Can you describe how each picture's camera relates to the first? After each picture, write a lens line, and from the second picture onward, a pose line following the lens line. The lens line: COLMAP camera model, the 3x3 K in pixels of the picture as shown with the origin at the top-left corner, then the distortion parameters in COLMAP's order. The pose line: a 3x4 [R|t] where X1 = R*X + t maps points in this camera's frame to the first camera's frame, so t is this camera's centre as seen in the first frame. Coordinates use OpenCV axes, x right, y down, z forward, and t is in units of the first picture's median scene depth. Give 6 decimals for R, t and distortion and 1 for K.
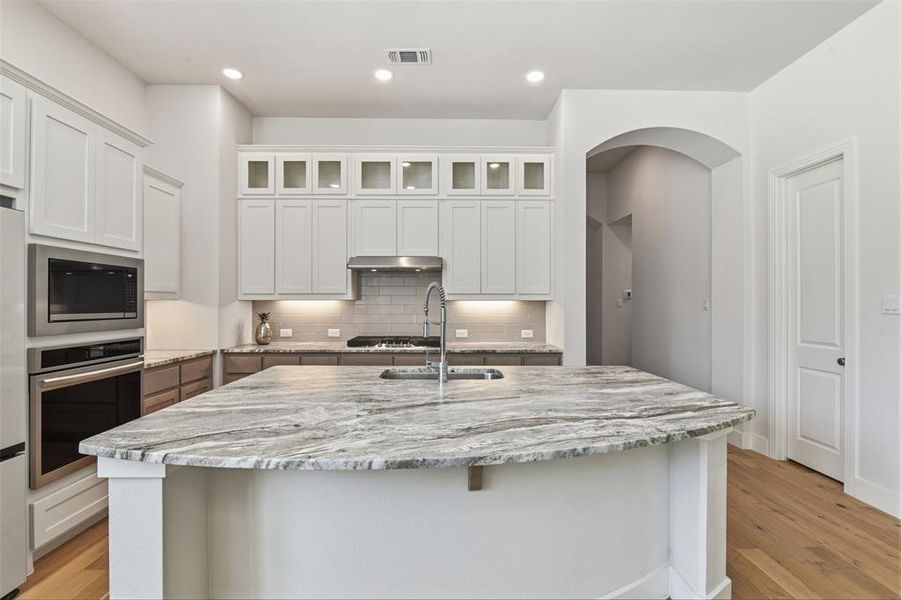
lens RADIAL K [[424.2, 0, 450.5], [0, 424.2, 300.0], [0, 0, 1]] dist [-0.002856, -0.000357]
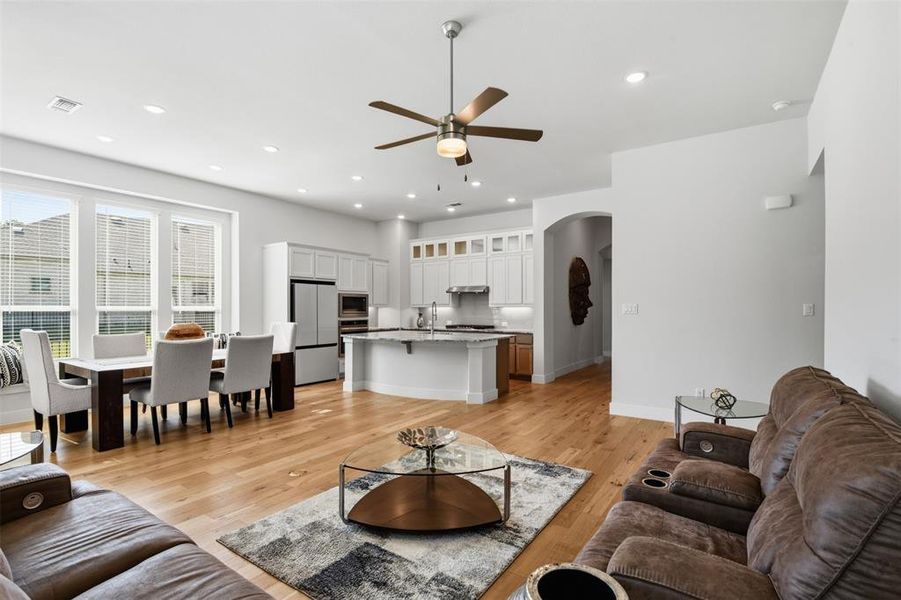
lens RADIAL K [[414.1, 0, 447.2], [0, 414.1, 306.8], [0, 0, 1]] dist [-0.000685, -0.000069]
pose [[0.822206, 0.001000, -0.569189, 0.951870], [0.001027, 0.999994, 0.003240, -0.008728], [0.569189, -0.003249, 0.822200, -0.744837]]
